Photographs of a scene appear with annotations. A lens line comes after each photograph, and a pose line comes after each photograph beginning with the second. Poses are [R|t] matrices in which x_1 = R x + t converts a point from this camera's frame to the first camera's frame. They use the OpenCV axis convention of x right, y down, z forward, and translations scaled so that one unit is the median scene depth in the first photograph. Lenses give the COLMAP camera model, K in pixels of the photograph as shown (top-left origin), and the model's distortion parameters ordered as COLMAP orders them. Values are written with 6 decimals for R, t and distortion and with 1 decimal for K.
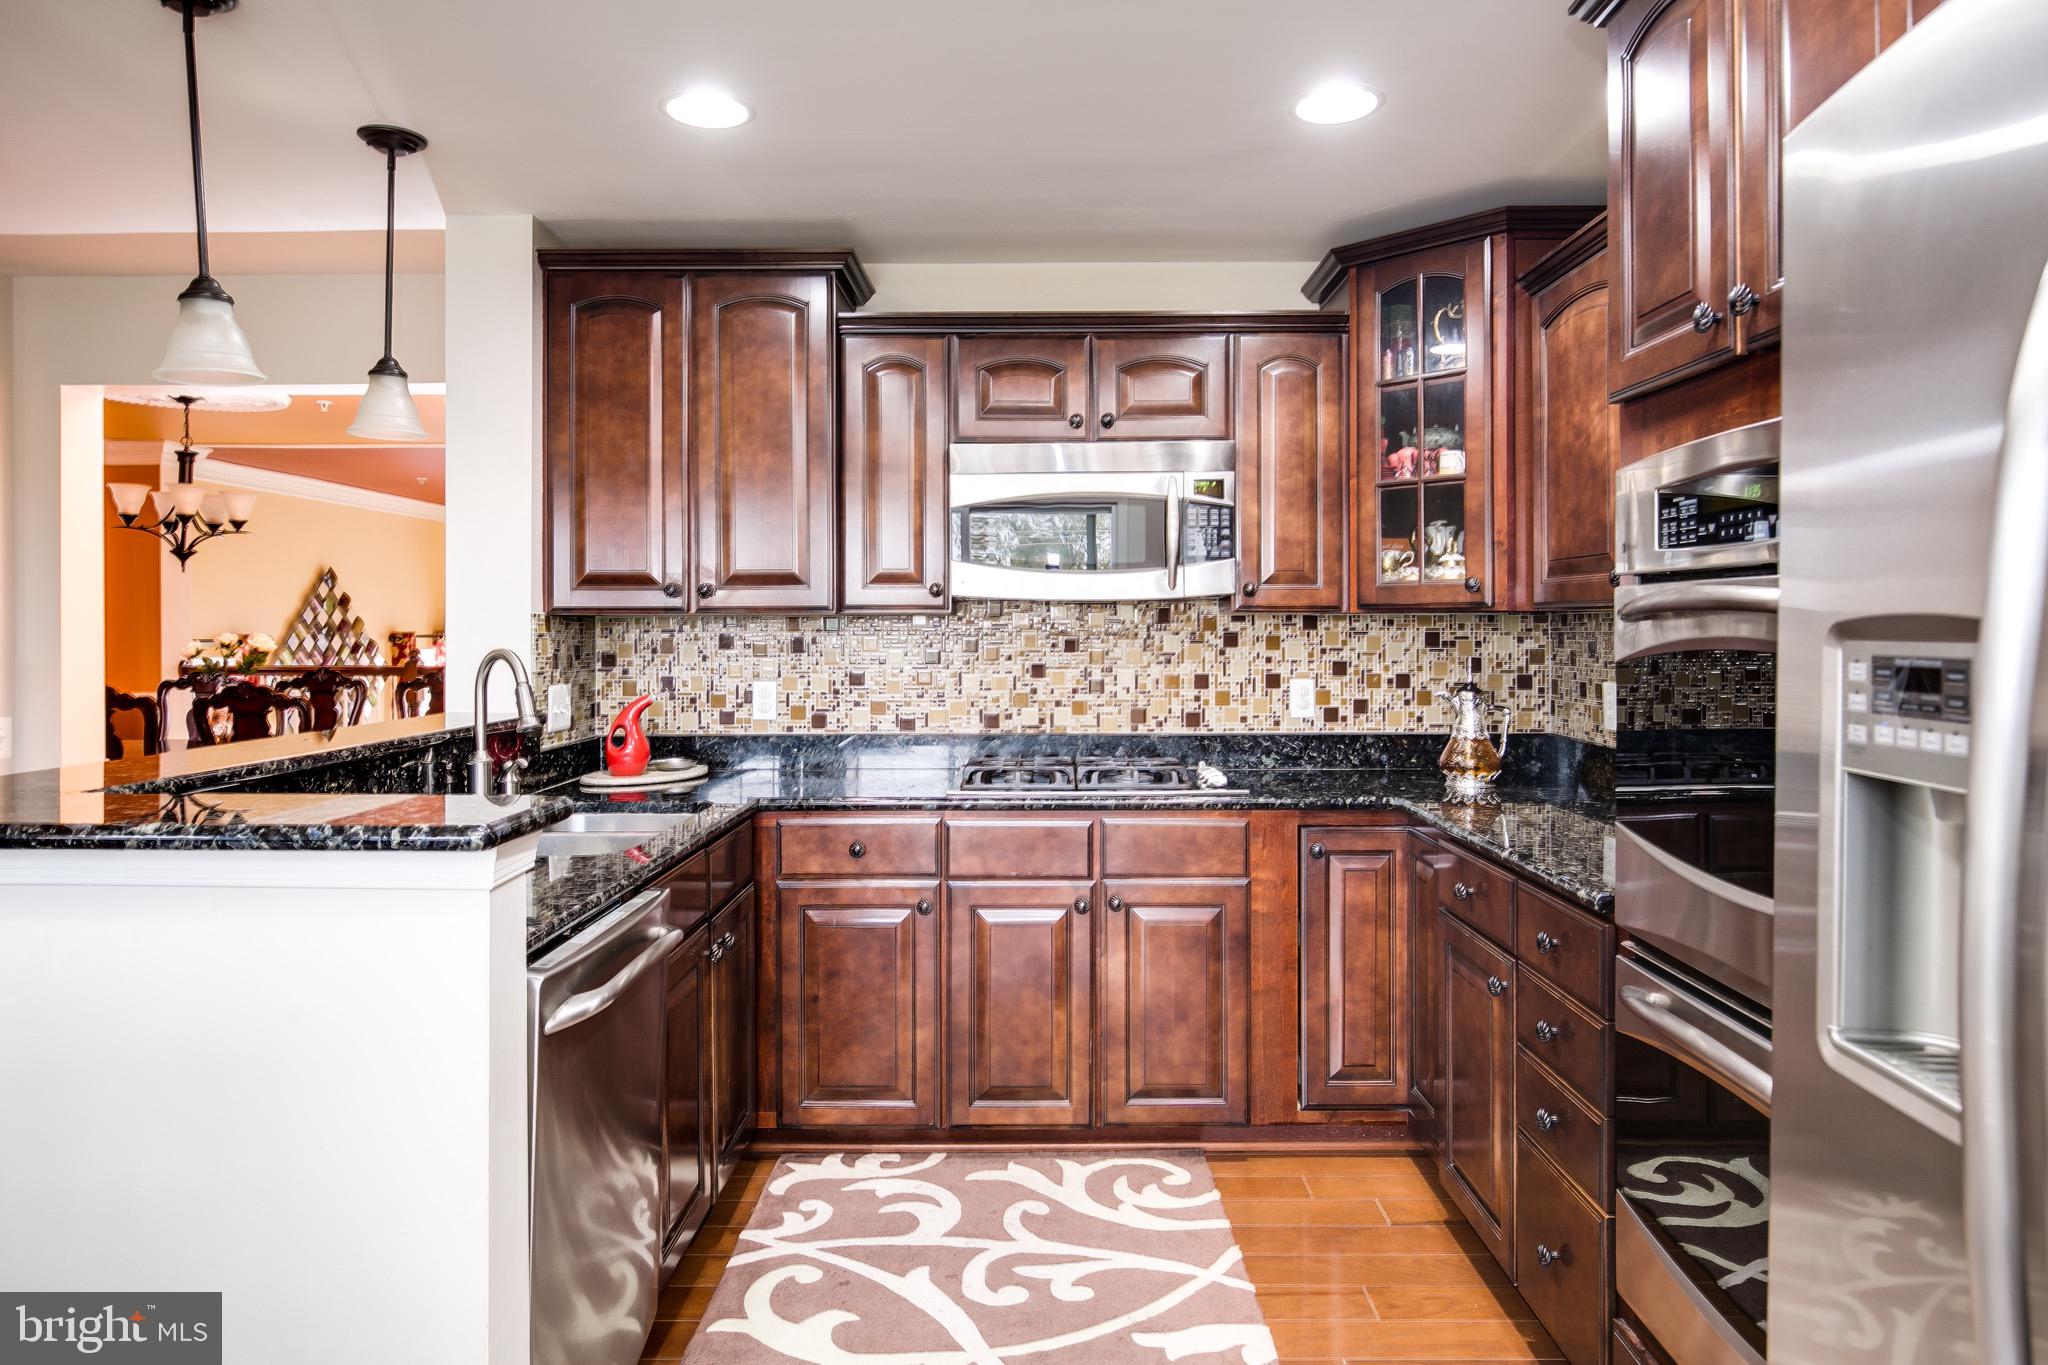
lens RADIAL K [[1248.8, 0, 1038.7], [0, 1248.8, 624.9], [0, 0, 1]] dist [0.001063, -0.001741]
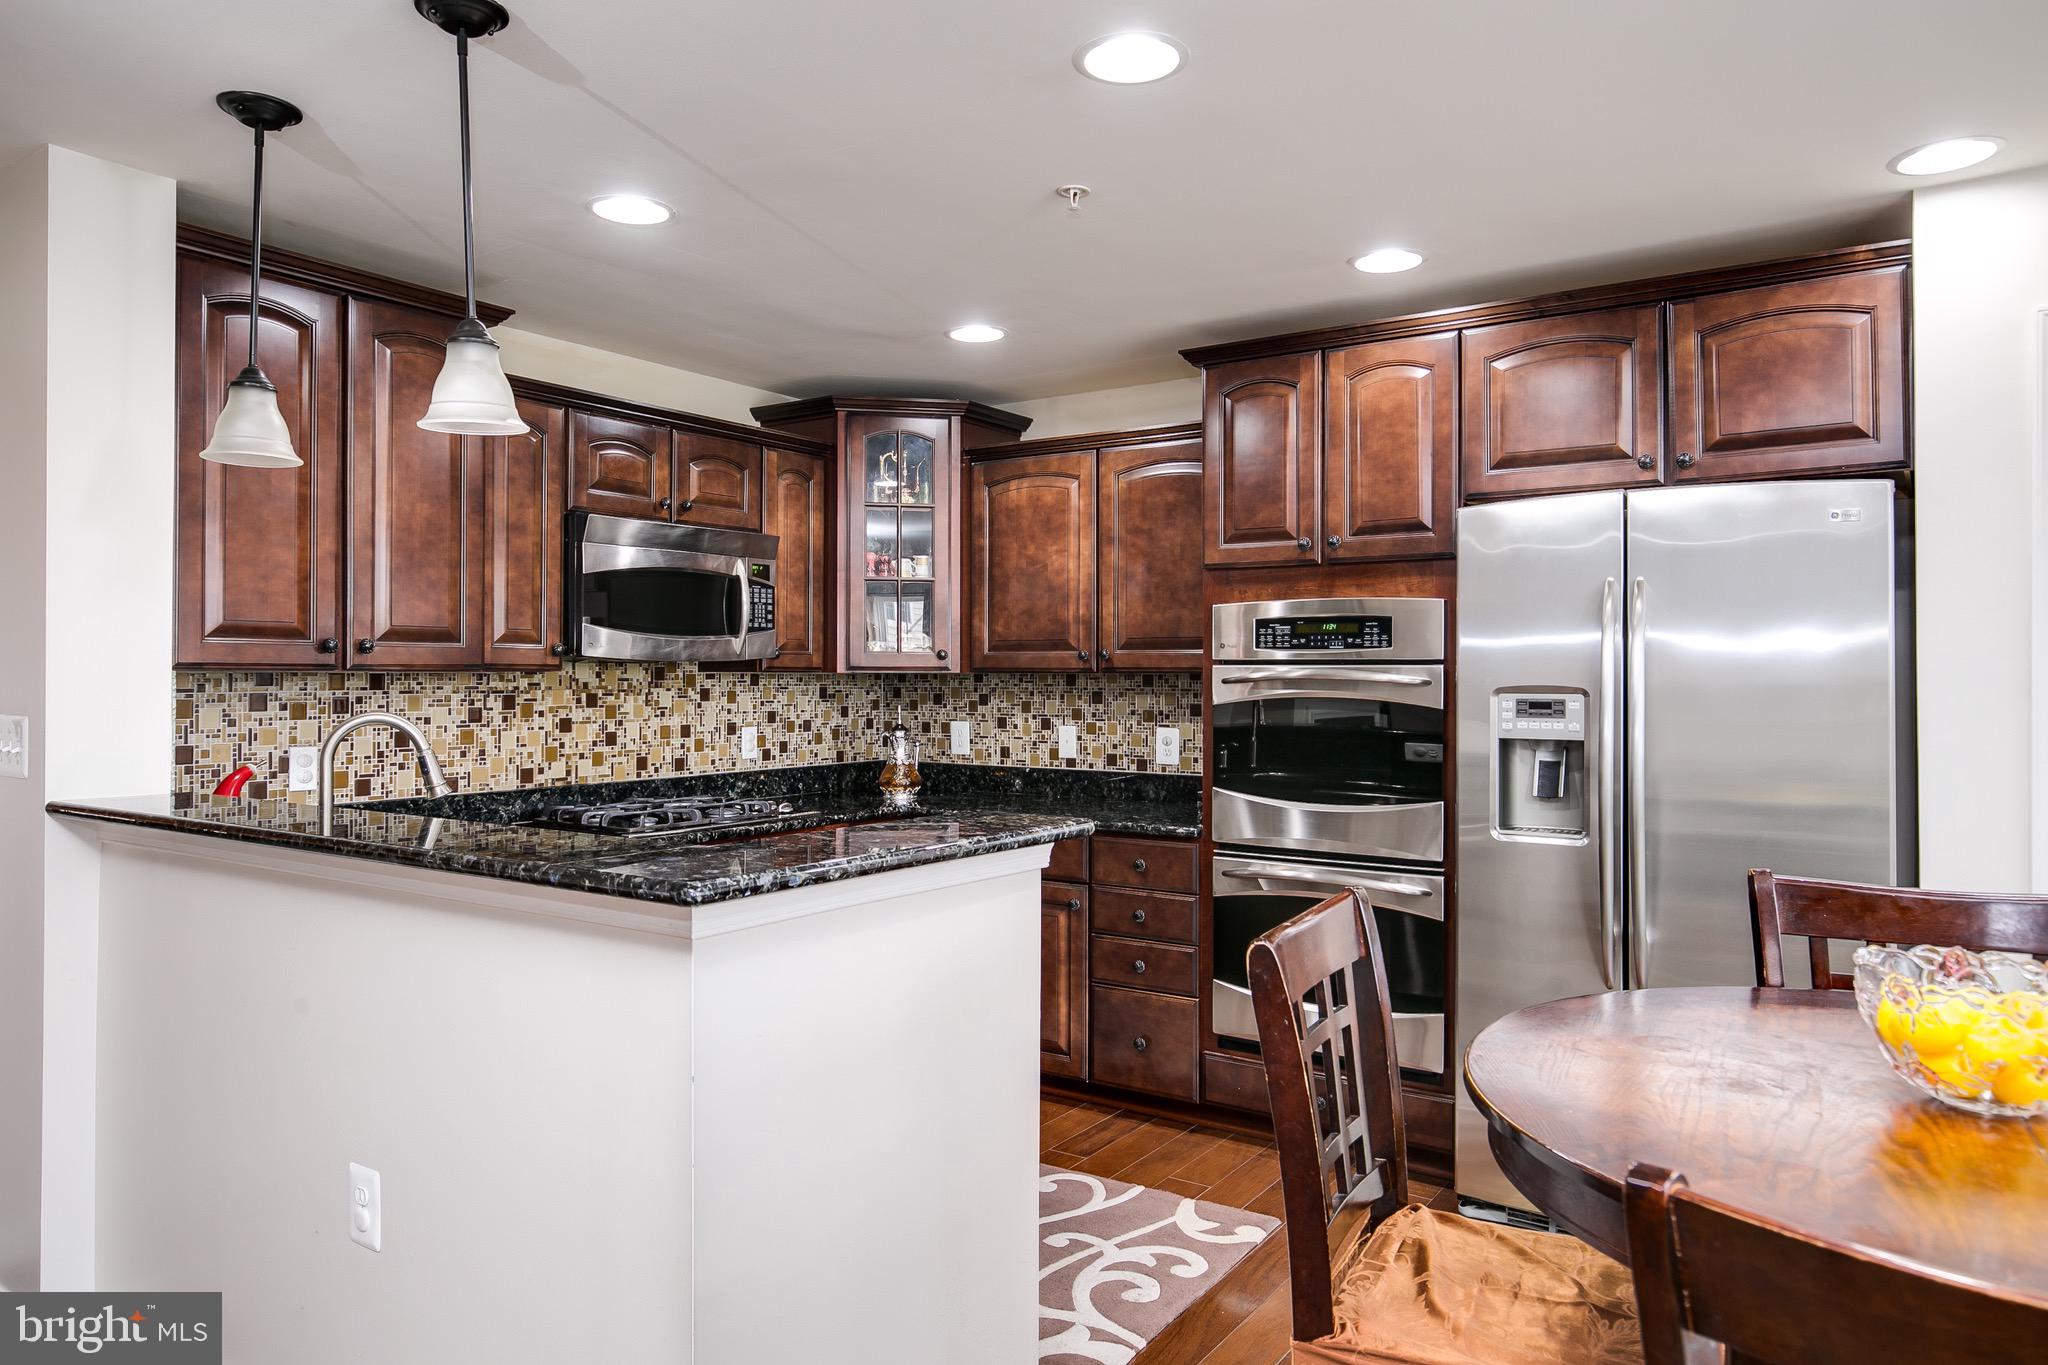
lens RADIAL K [[1328.6, 0, 1017.3], [0, 1328.6, 671.7], [0, 0, 1]] dist [0.001695, -0.005084]
pose [[0.561751, 0.005255, 0.827289, -0.799580], [-0.004071, 0.999985, -0.003588, -0.007314], [-0.827296, -0.001352, 0.561765, 0.058302]]
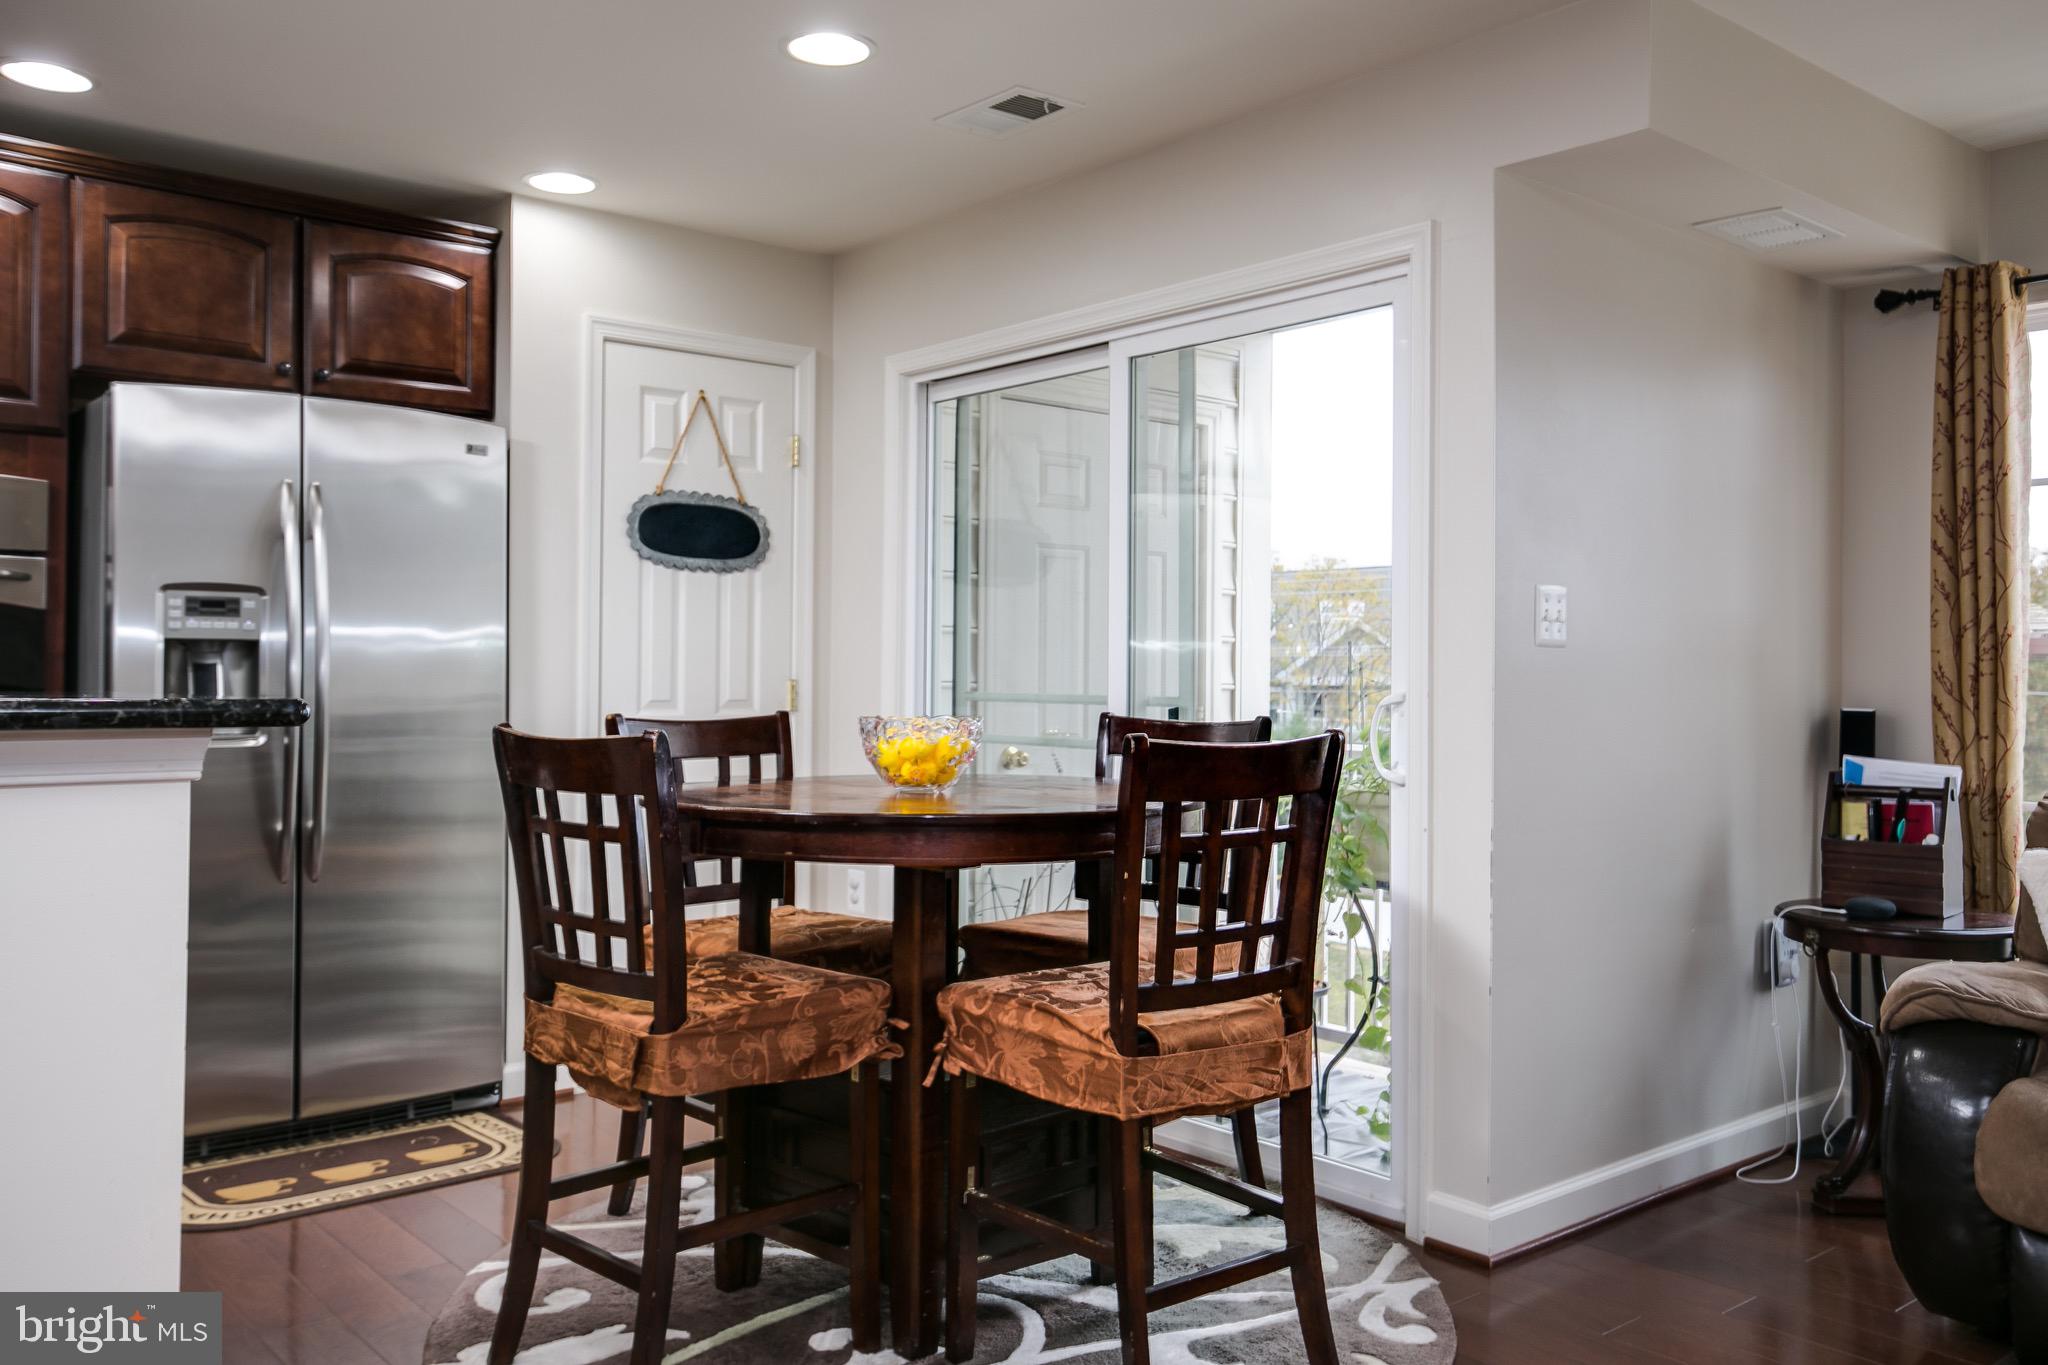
lens RADIAL K [[1674.6, 0, 1036.0], [0, 1674.6, 647.8], [0, 0, 1]] dist [0.017038, 0.021760]
pose [[-0.649687, 0.009532, 0.760142, -1.049118], [-0.008206, 0.999775, -0.019550, 0.060184], [-0.760158, -0.018940, -0.649463, 0.604528]]
